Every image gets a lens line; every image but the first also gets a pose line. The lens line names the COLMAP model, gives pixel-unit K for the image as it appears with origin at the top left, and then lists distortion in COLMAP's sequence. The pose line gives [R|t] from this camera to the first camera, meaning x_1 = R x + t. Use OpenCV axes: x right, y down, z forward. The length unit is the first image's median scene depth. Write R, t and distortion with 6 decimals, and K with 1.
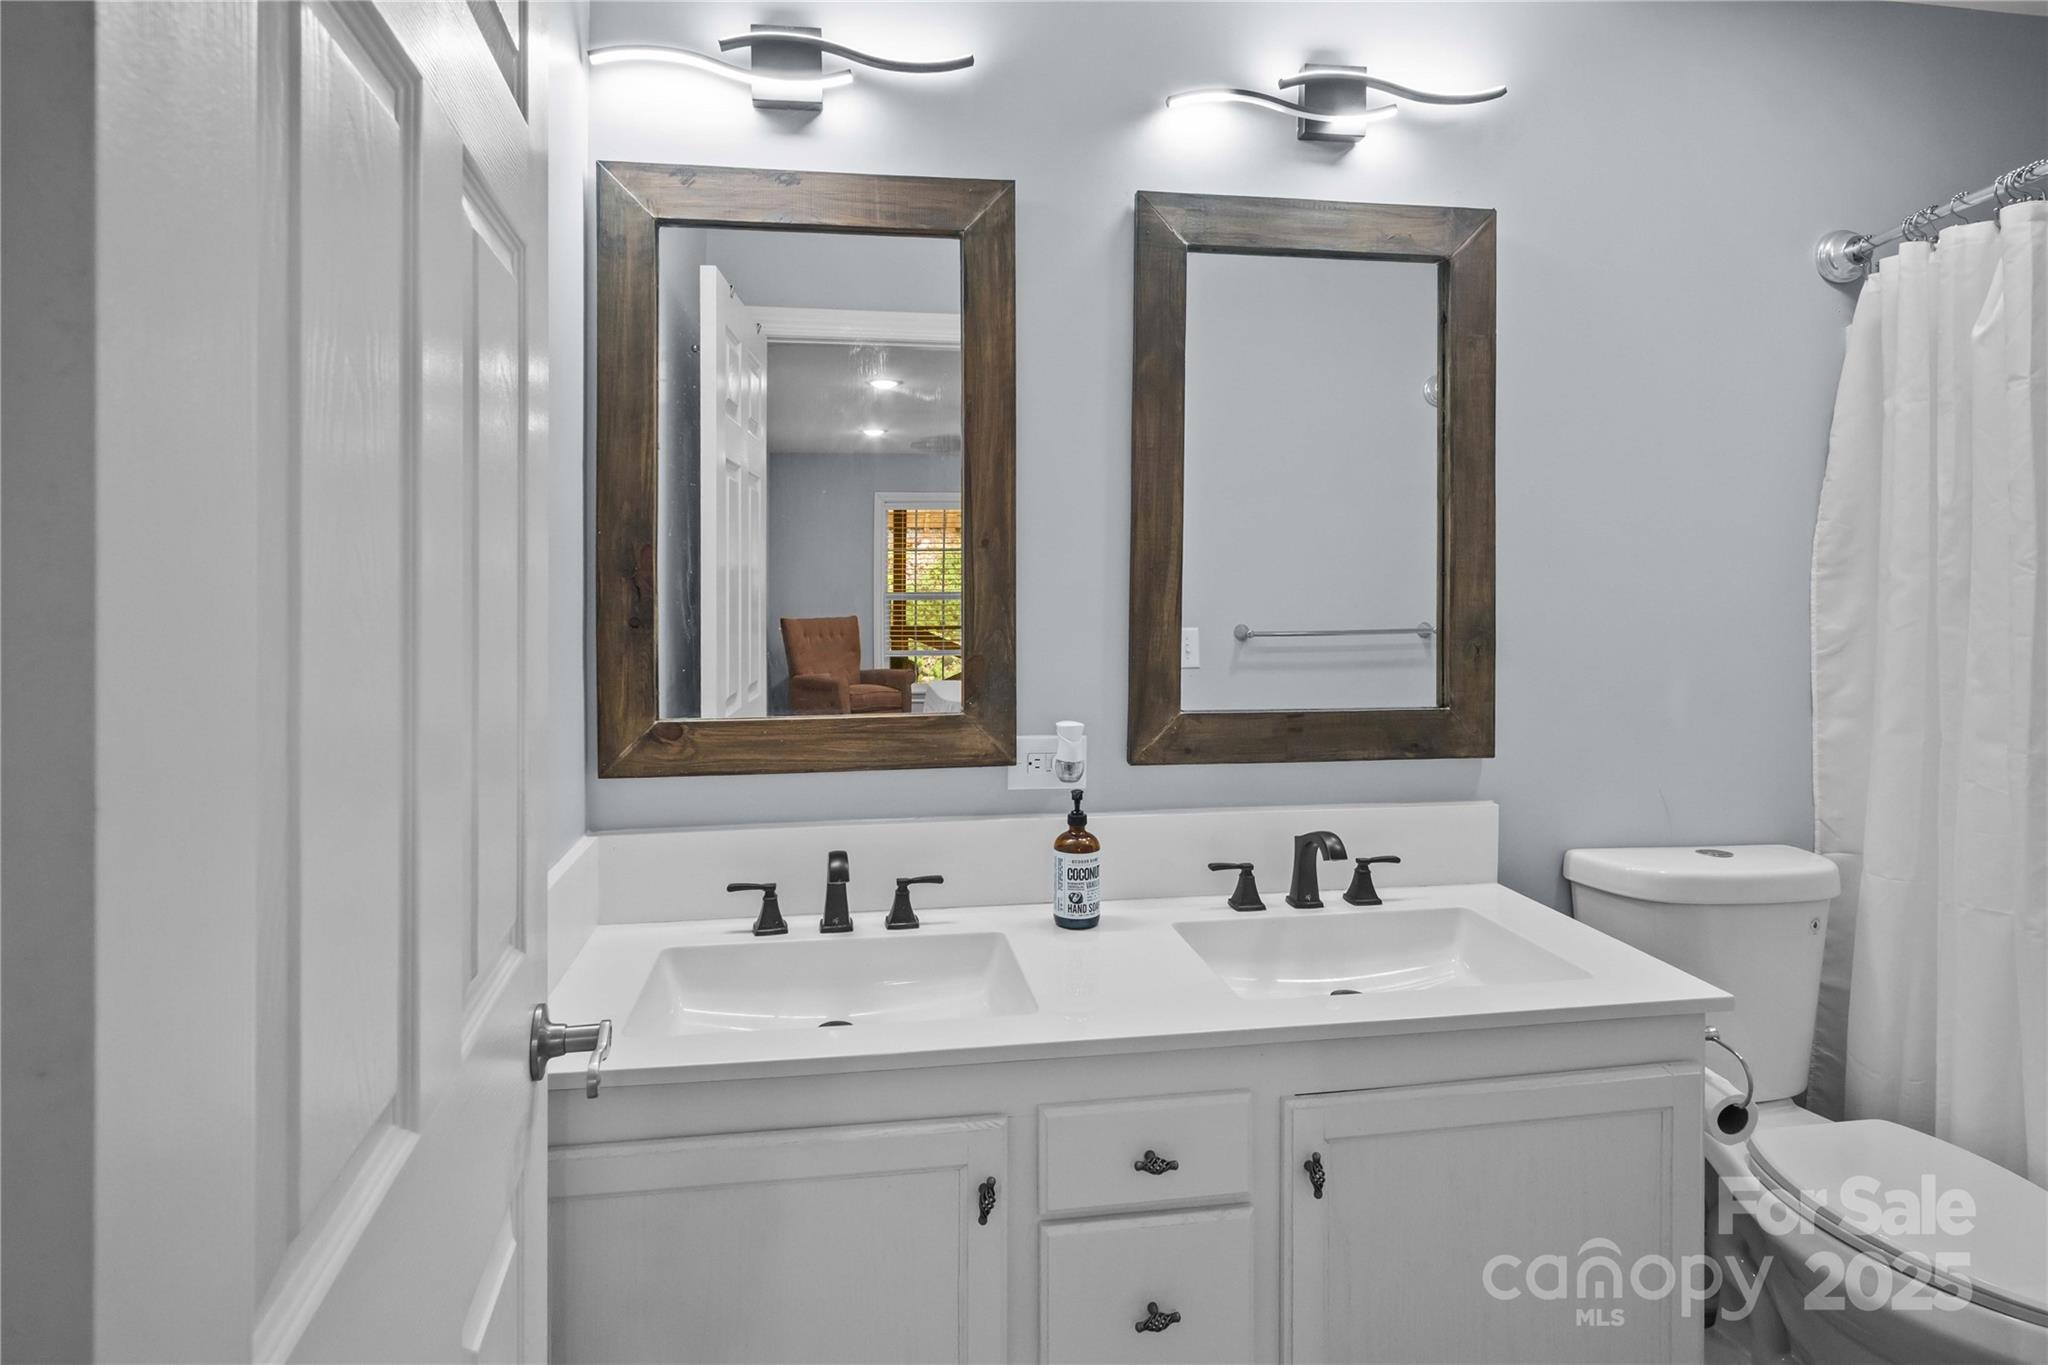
lens RADIAL K [[1117.3, 0, 1022.0], [0, 1117.3, 580.1], [0, 0, 1]] dist [0.003081, 0.001913]
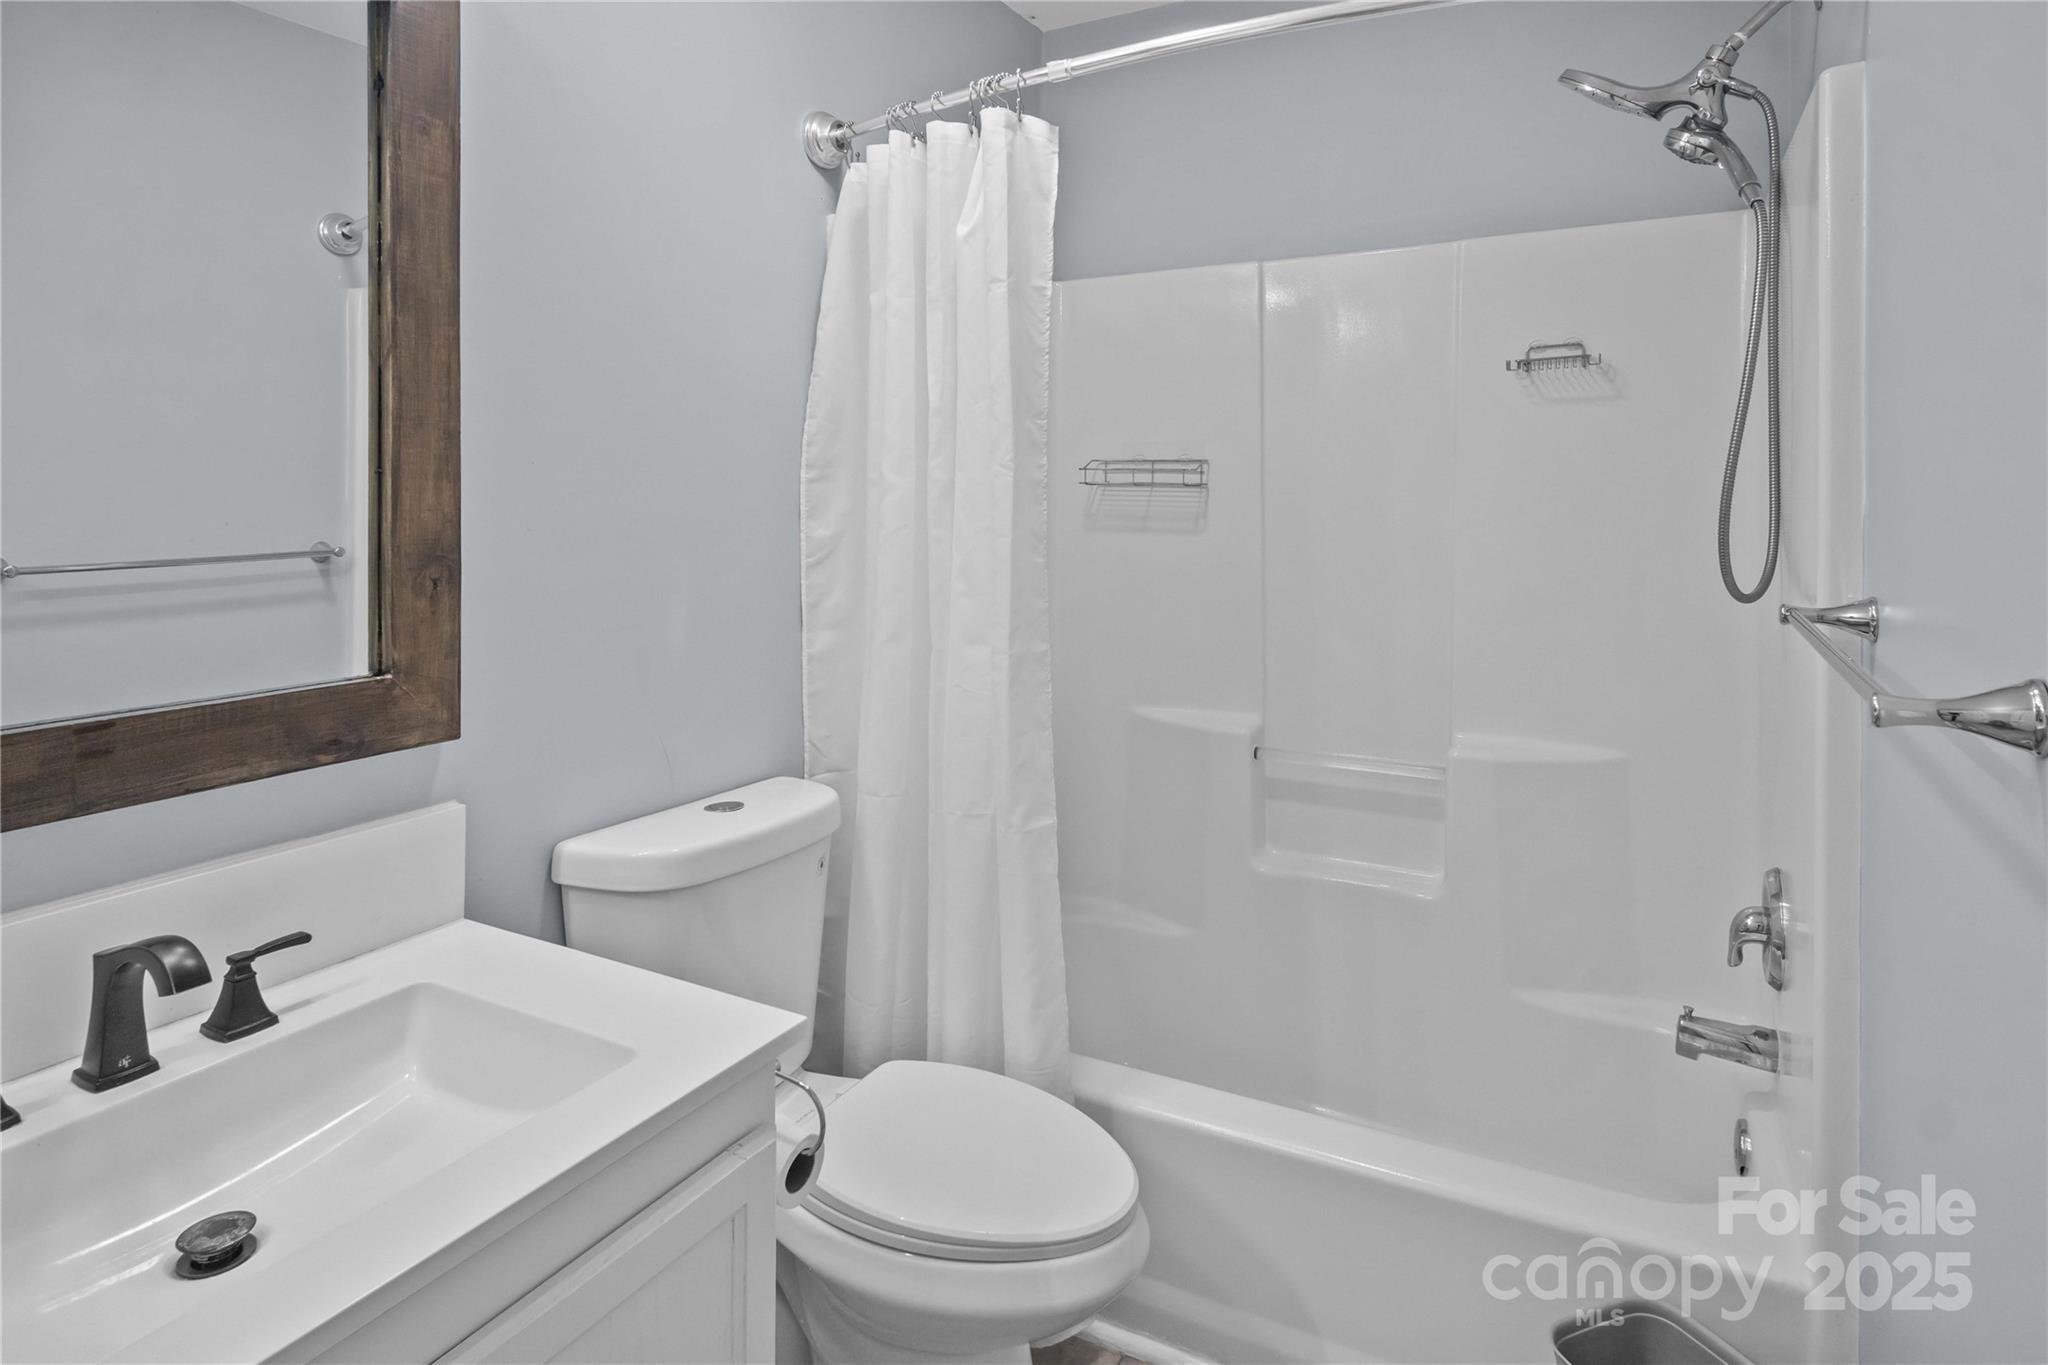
lens RADIAL K [[1132.3, 0, 1029.9], [0, 1132.3, 490.8], [0, 0, 1]] dist [-0.000881, -0.001653]
pose [[0.605581, -0.001715, 0.795782, 0.081302], [-0.000040, 0.999998, 0.002186, 0.004707], [-0.795784, -0.001356, 0.605579, 0.300255]]
